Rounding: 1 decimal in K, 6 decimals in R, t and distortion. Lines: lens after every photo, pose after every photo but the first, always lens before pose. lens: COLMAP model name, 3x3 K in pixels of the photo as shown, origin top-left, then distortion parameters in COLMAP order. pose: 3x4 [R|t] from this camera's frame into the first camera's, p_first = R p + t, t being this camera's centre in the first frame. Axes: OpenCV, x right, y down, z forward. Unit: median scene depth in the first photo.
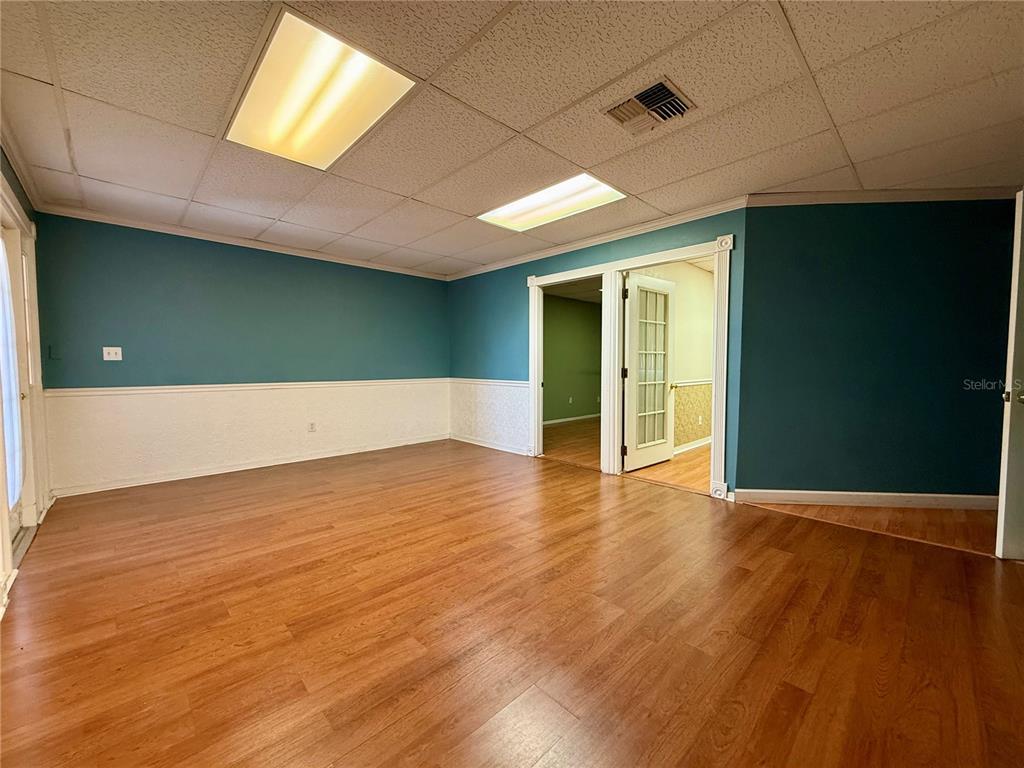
lens RADIAL K [[411.0, 0, 509.9], [0, 411.0, 382.9], [0, 0, 1]] dist [-0.002805, 0.000315]
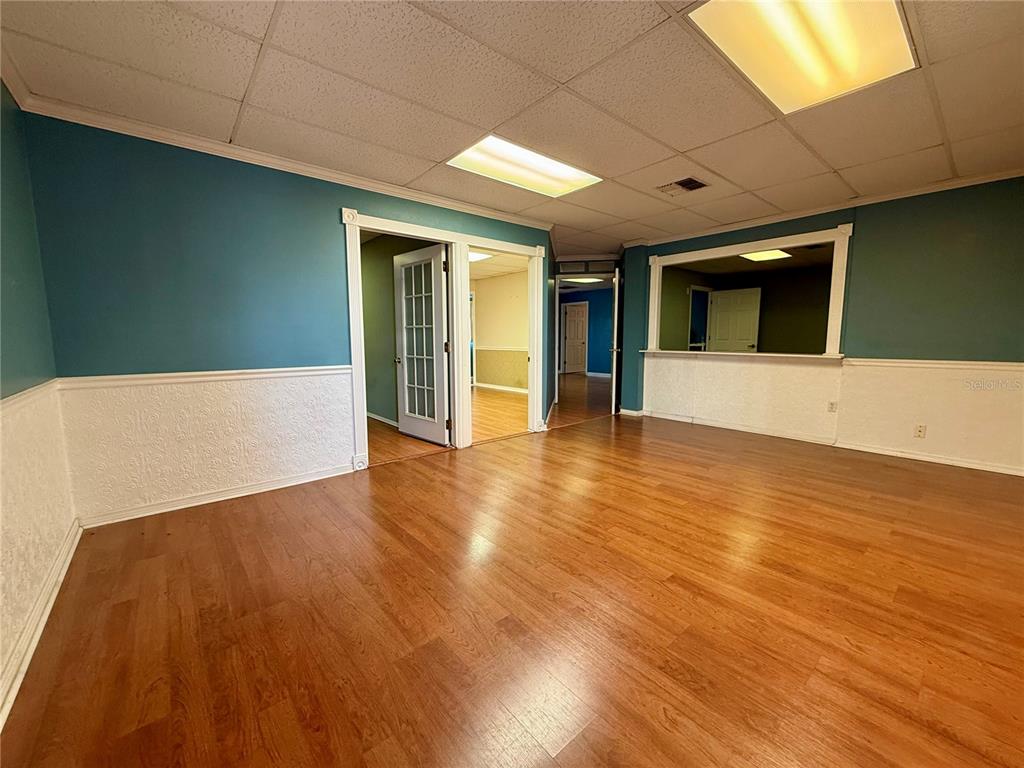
lens RADIAL K [[411.0, 0, 509.9], [0, 411.0, 384.6], [0, 0, 1]] dist [-0.002805, 0.000315]
pose [[0.053265, -0.114827, 0.991956, -1.240519], [0.047320, 0.992541, 0.112354, -0.068875], [-0.997459, 0.040955, 0.058302, 1.383806]]
